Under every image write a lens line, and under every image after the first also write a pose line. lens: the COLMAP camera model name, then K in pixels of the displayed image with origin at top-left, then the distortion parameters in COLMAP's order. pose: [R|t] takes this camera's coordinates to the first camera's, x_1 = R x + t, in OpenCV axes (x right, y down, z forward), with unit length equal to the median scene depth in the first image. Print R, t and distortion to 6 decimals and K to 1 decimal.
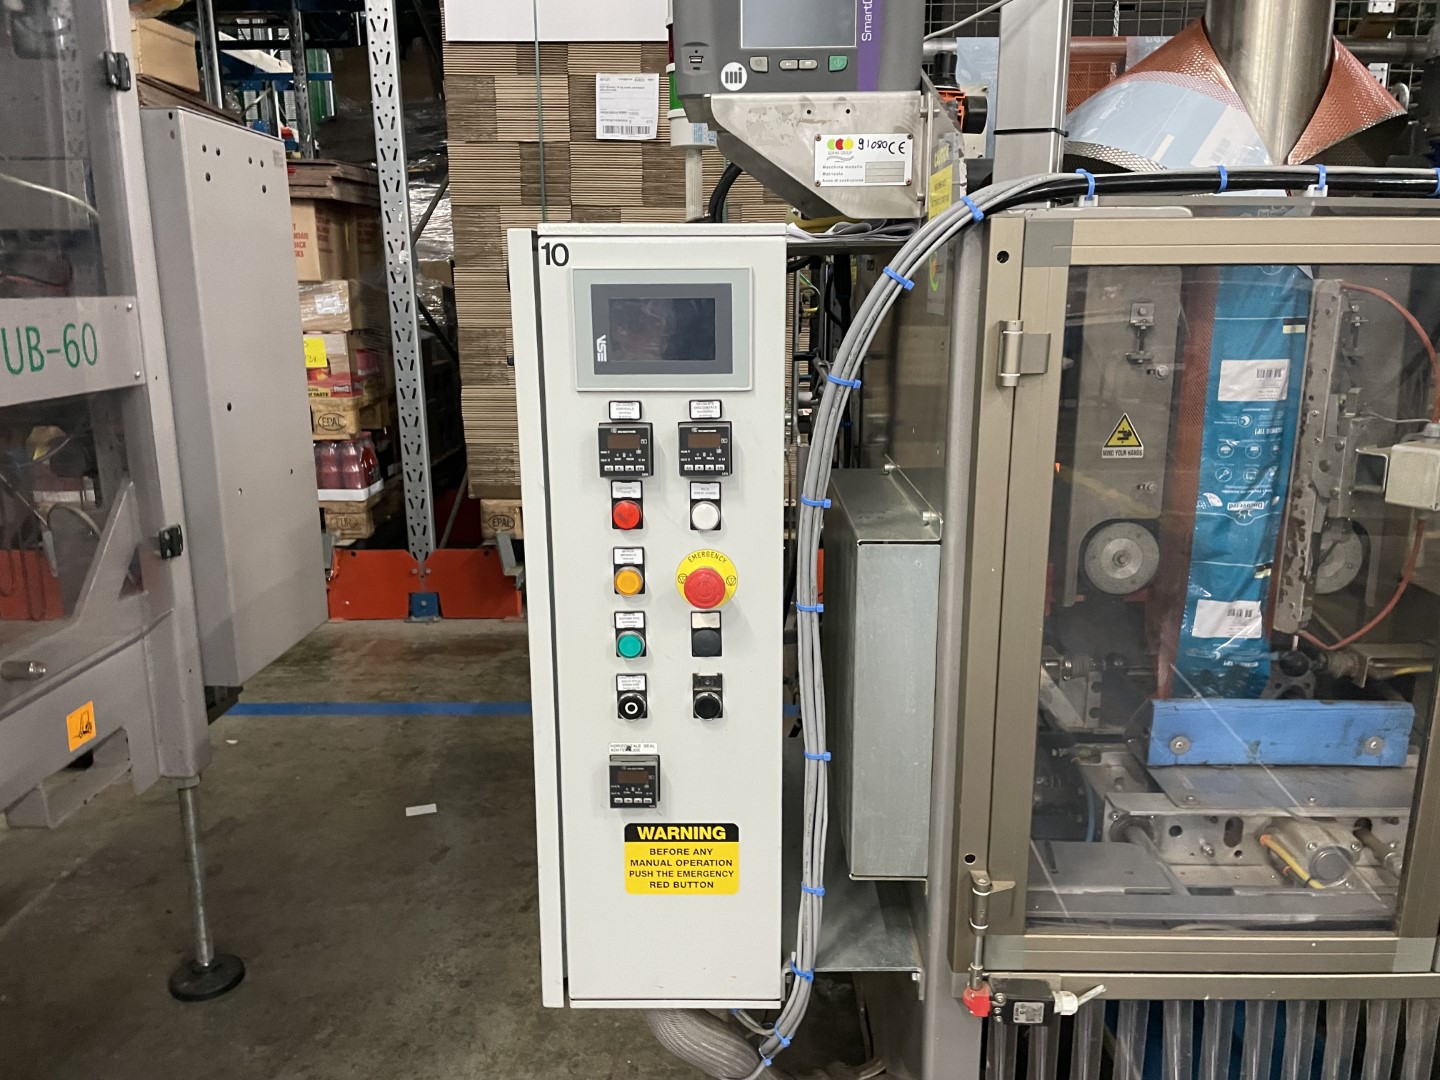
lens RADIAL K [[1099.9, 0, 730.6], [0, 1099.9, 549.2], [0, 0, 1]] dist [0.079776, -0.113261]
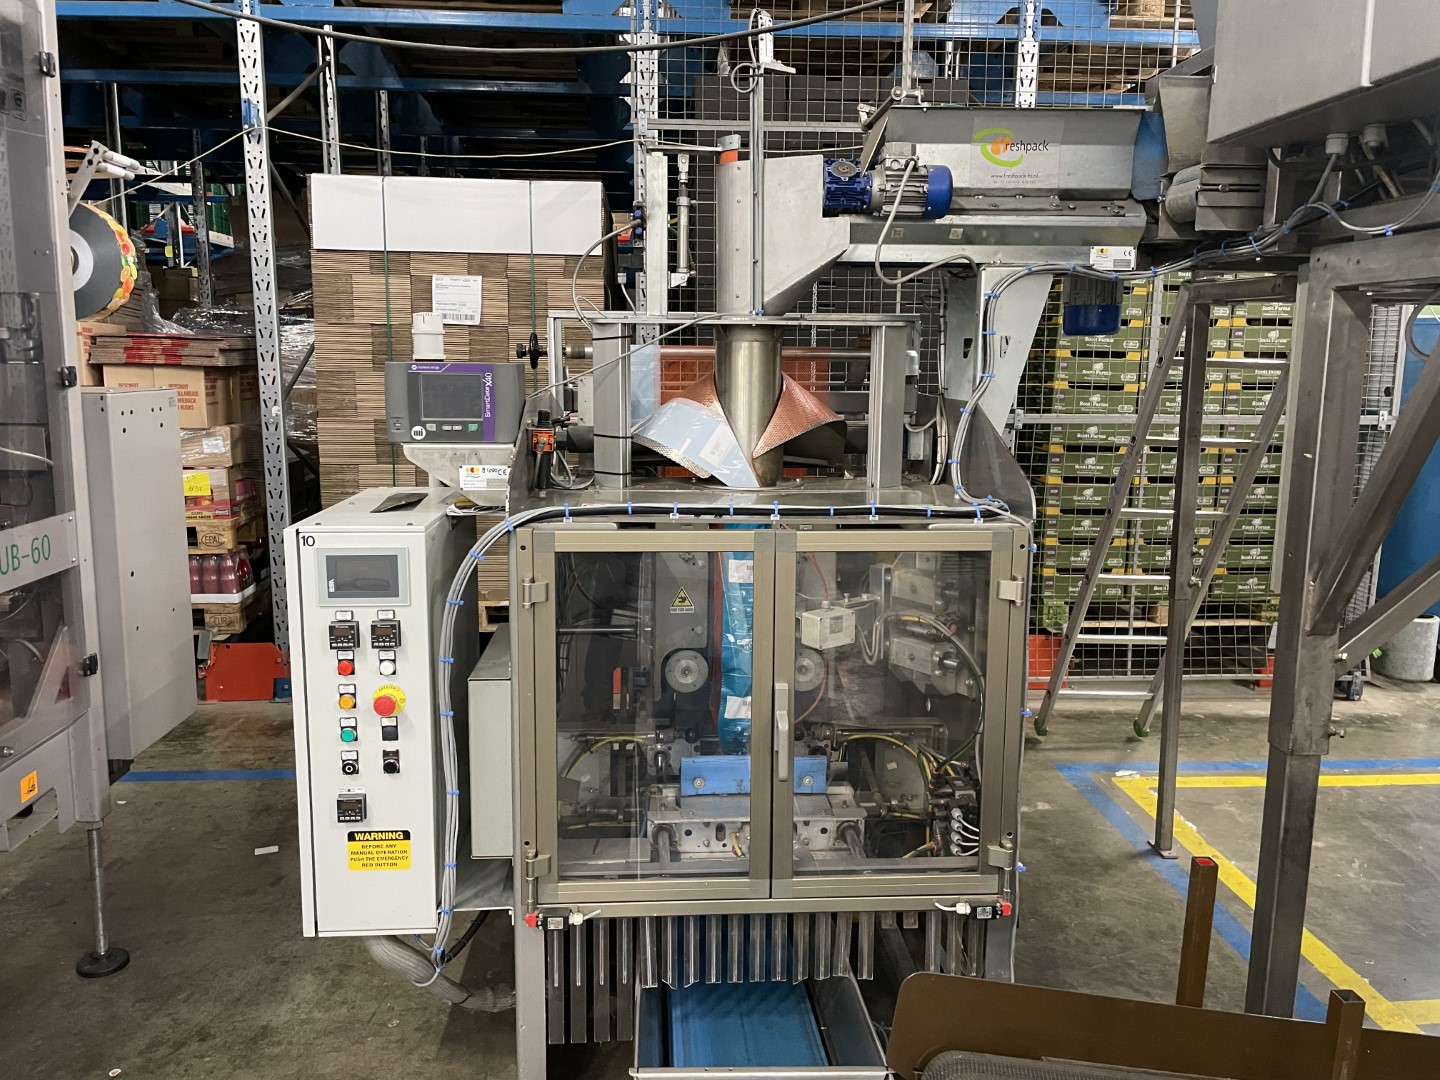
lens RADIAL K [[1099.9, 0, 724.2], [0, 1099.9, 520.4], [0, 0, 1]] dist [0.079776, -0.113261]
pose [[0.997140, 0.000094, 0.075571, 0.298503], [0.005820, 0.996933, -0.078038, -0.094422], [-0.075347, 0.078254, 0.994082, -0.719014]]
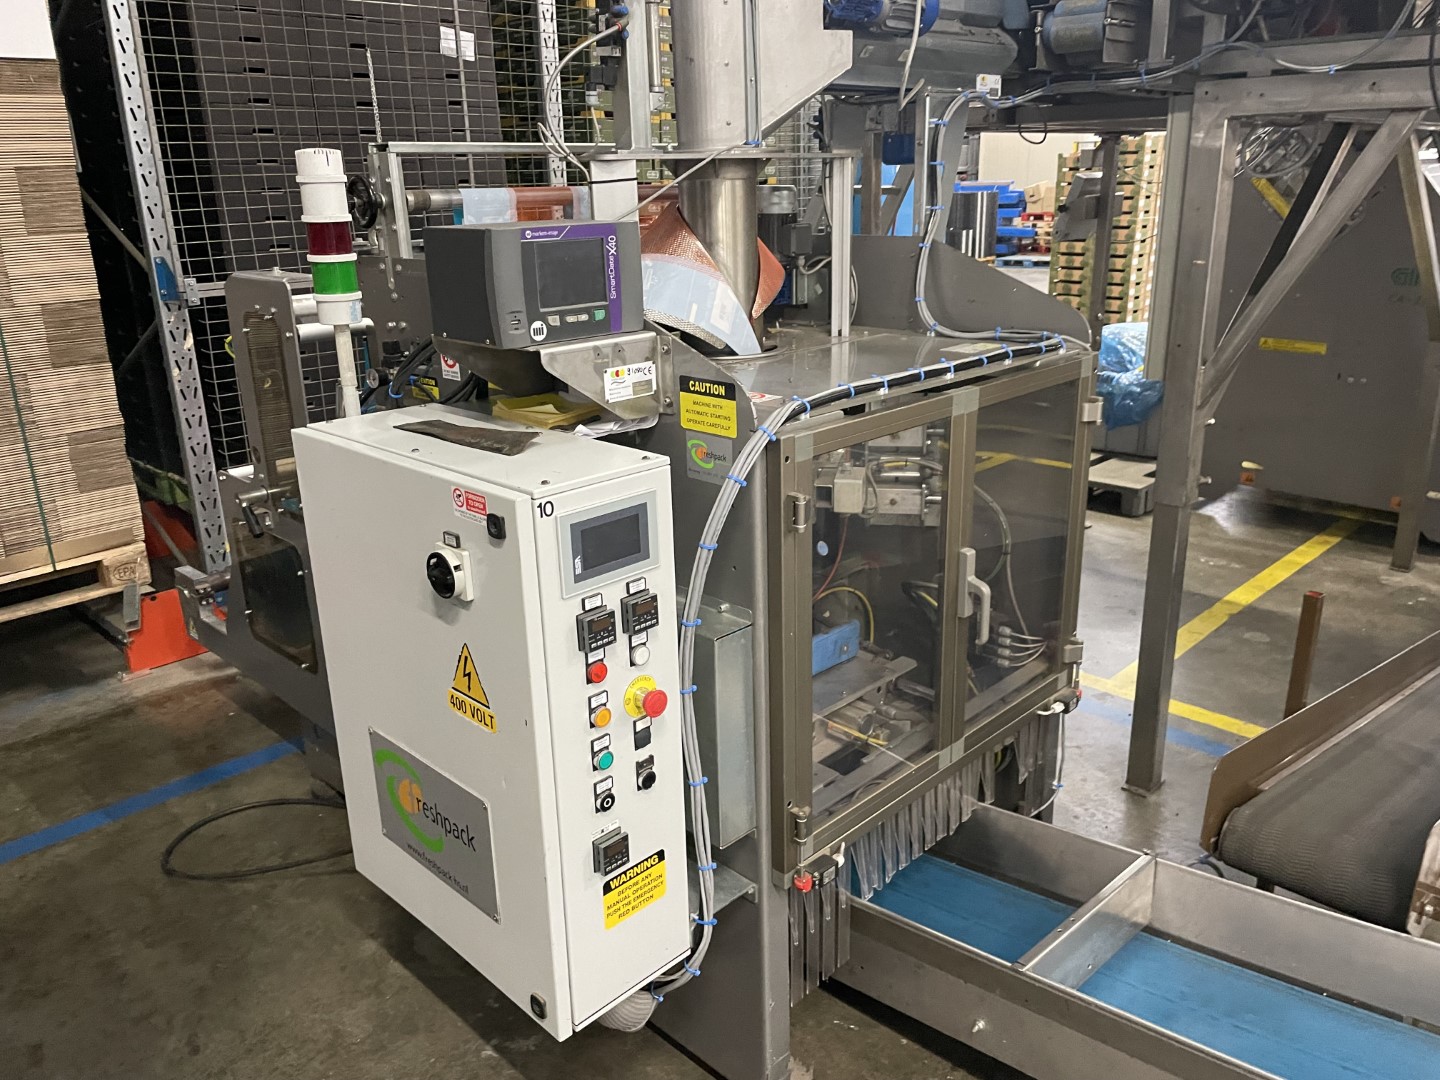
lens RADIAL K [[1099.9, 0, 725.8], [0, 1099.9, 530.4], [0, 0, 1]] dist [0.079776, -0.113261]
pose [[0.692143, -0.233924, 0.682801, -0.624971], [0.187960, 0.971799, 0.142402, -0.261925], [-0.696856, 0.029777, 0.716592, -0.082529]]
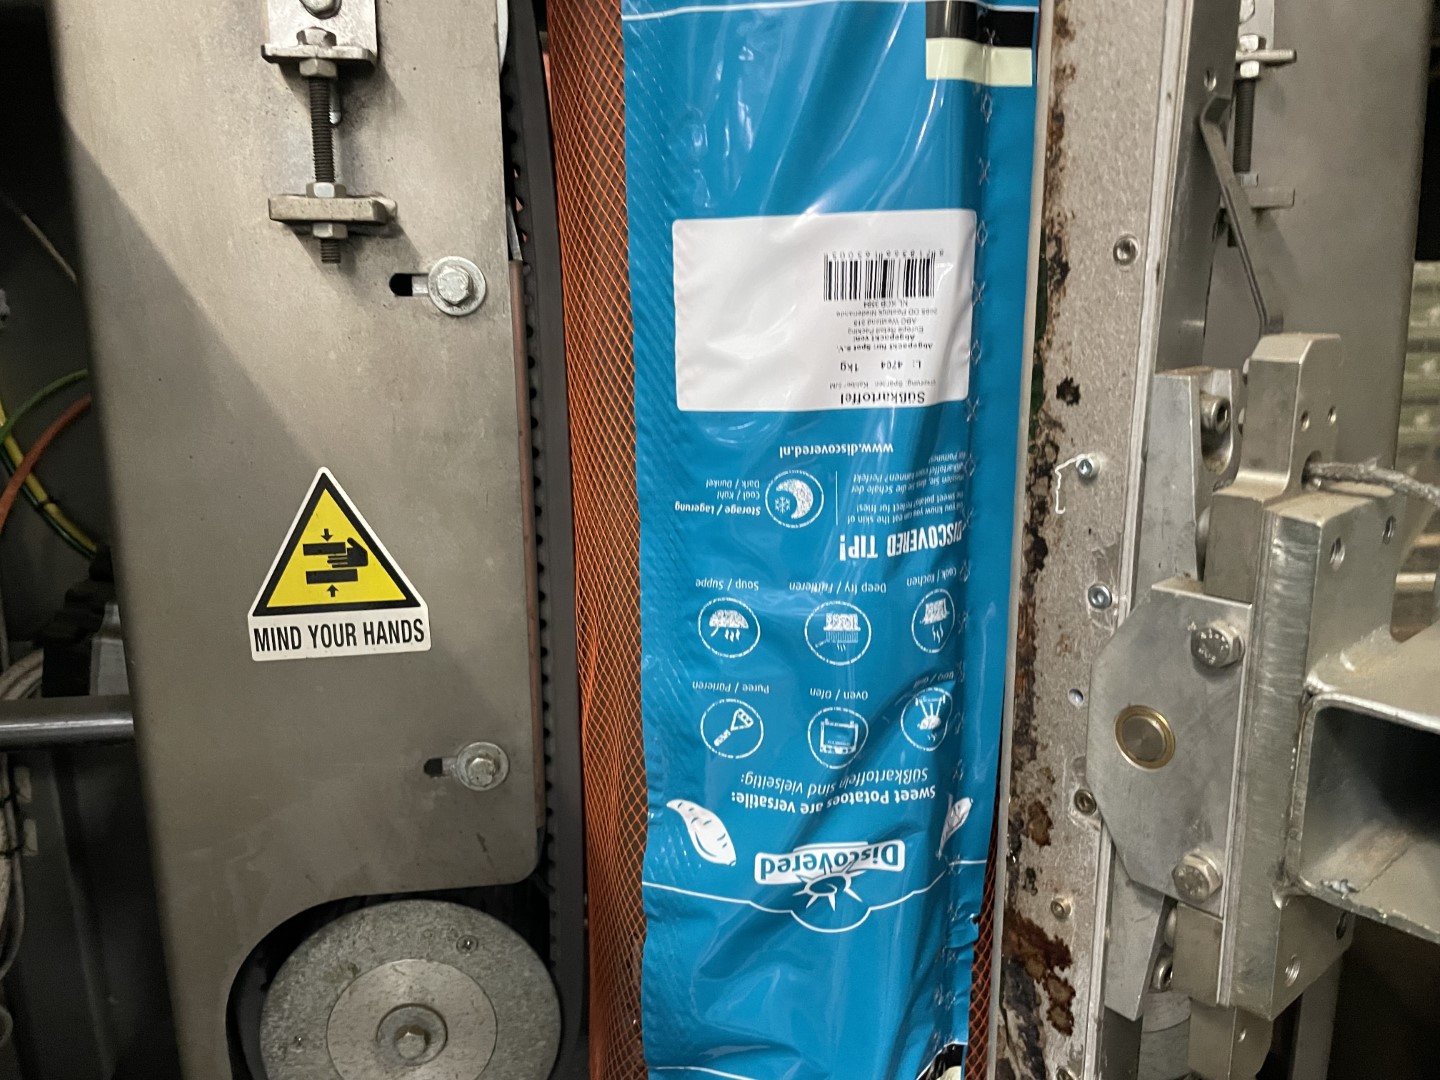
lens RADIAL K [[1099.9, 0, 730.2], [0, 1099.9, 530.2], [0, 0, 1]] dist [0.079776, -0.113261]
pose [[0.989651, -0.040157, 0.137763, 0.414697], [0.040544, 0.999178, -0.000005, -0.108608], [-0.137649, 0.005590, 0.990465, 0.777524]]
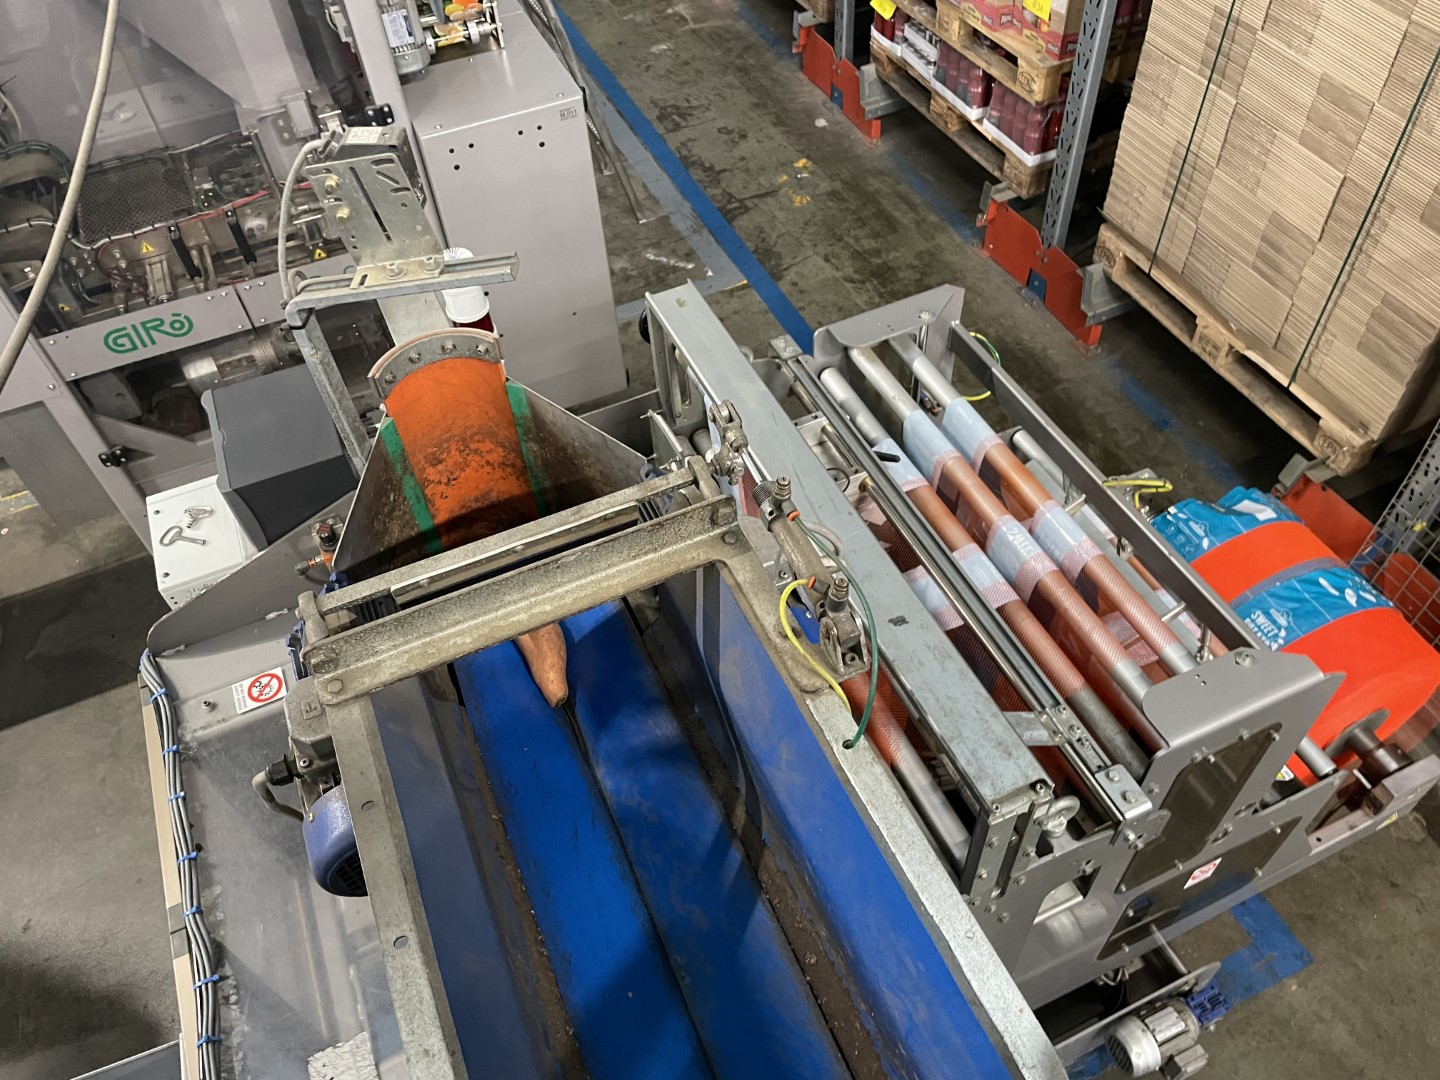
lens RADIAL K [[1099.9, 0, 721.8], [0, 1099.9, 533.1], [0, 0, 1]] dist [0.079776, -0.113261]
pose [[0.418847, 0.680765, -0.600937, 1.033006], [-0.161431, 0.707065, 0.688476, -1.226169], [0.893592, -0.191356, 0.406049, 0.729304]]
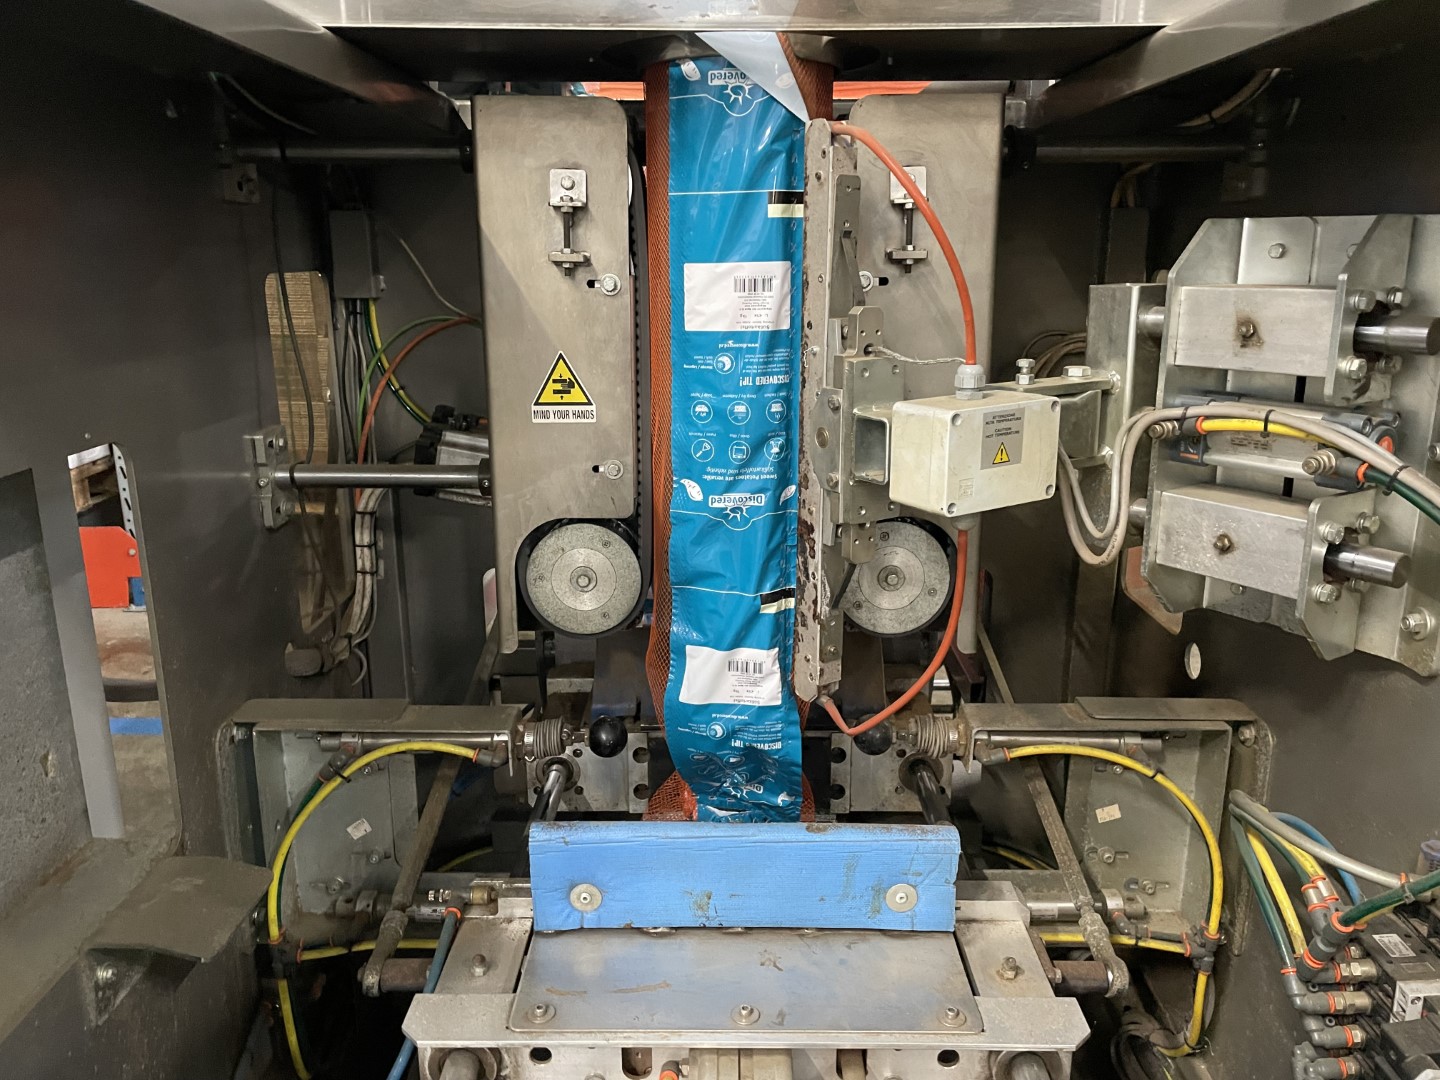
lens RADIAL K [[1099.9, 0, 725.6], [0, 1099.9, 541.0], [0, 0, 1]] dist [0.079776, -0.113261]
pose [[0.999998, 0.001127, 0.001741, 0.456758], [-0.001173, 0.999640, 0.026805, -0.032758], [-0.001710, -0.026807, 0.999639, 0.380961]]
